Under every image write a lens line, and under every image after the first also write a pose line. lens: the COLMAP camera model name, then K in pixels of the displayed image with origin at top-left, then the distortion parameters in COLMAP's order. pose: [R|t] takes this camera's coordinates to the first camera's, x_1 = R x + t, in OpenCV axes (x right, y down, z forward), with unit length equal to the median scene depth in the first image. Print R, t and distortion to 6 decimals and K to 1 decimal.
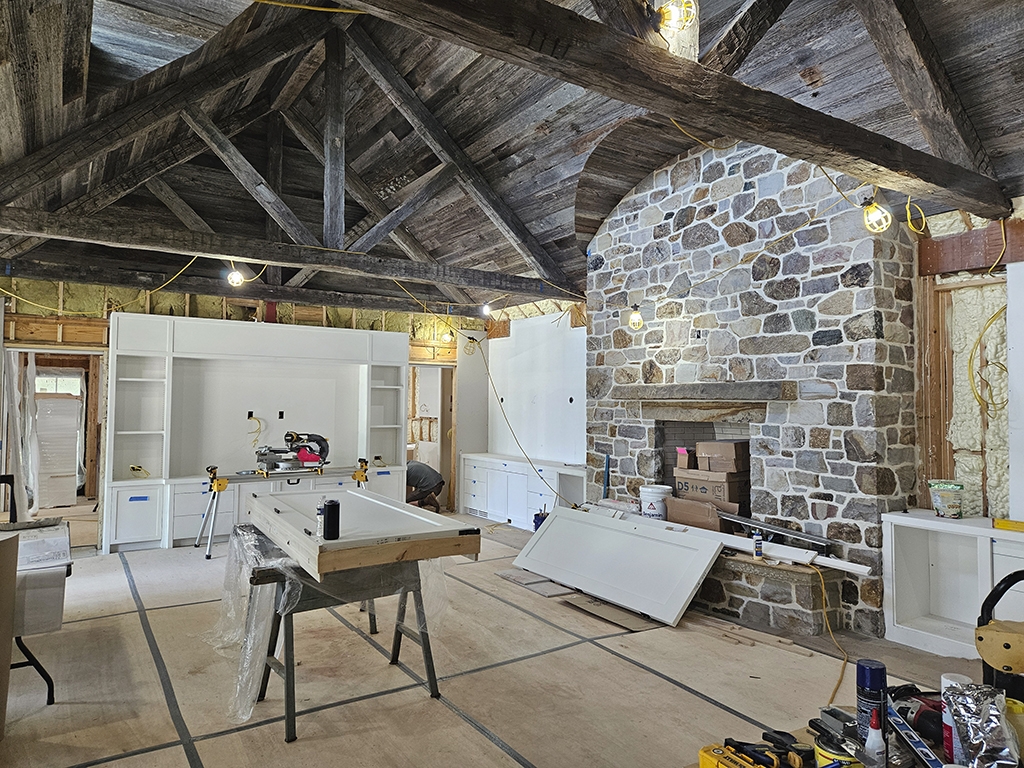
lens RADIAL K [[688.5, 0, 511.3], [0, 688.5, 382.1], [0, 0, 1]] dist [0.068464, -0.052437]
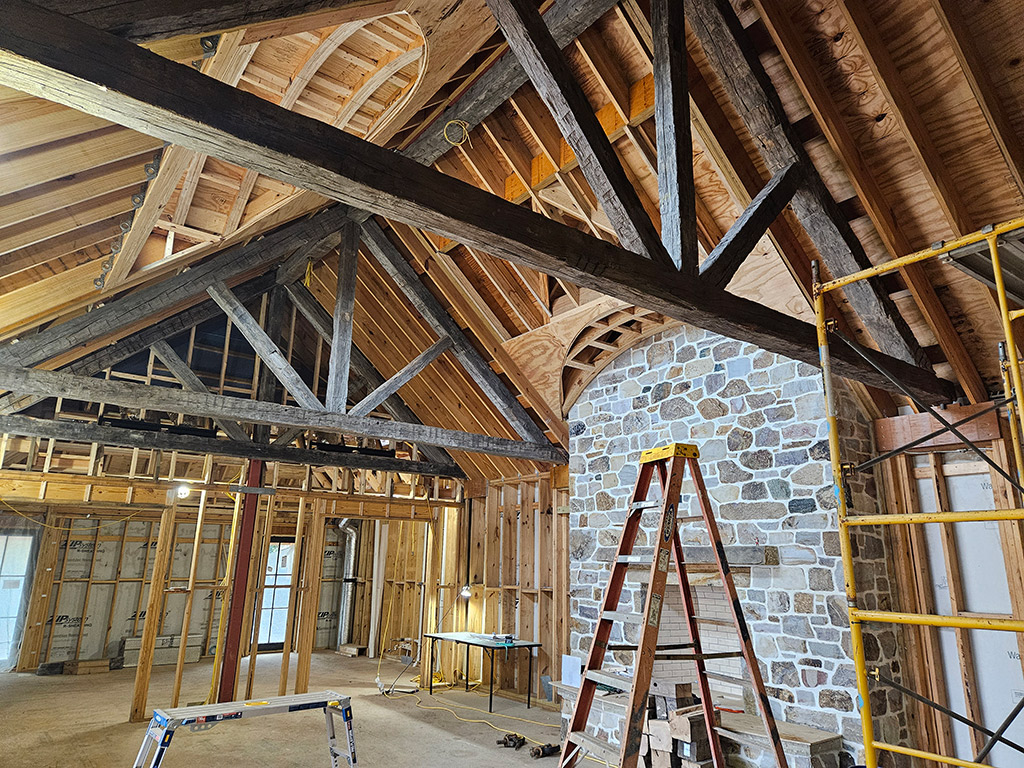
lens RADIAL K [[688.5, 0, 510.7], [0, 688.5, 379.6], [0, 0, 1]] dist [0.068464, -0.052437]
pose [[0.997040, 0.027070, 0.071962, -0.073596], [-0.009988, 0.973638, -0.227879, -0.002633], [-0.076234, 0.226486, 0.971027, -0.058690]]
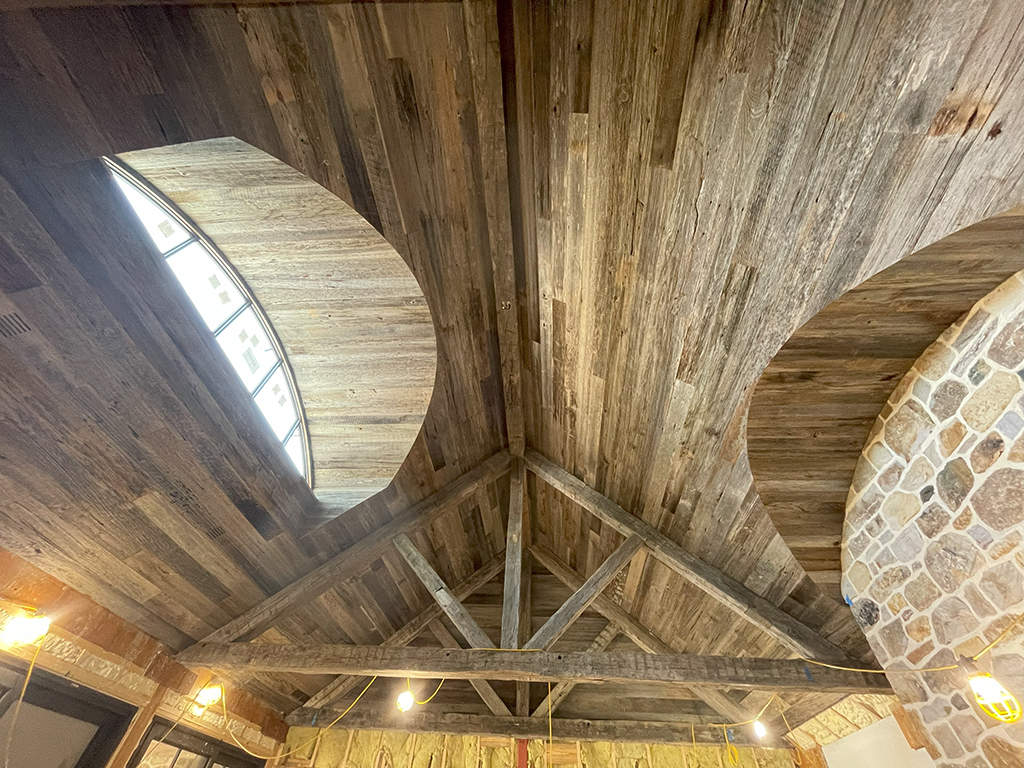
lens RADIAL K [[411.0, 0, 519.1], [0, 411.0, 387.3], [0, 0, 1]] dist [-0.002654, 0.000026]
pose [[0.799971, -0.438762, -0.409309, 0.136407], [-0.019276, 0.662994, -0.748376, -0.019200], [0.599728, 0.606569, 0.521919, 0.568282]]
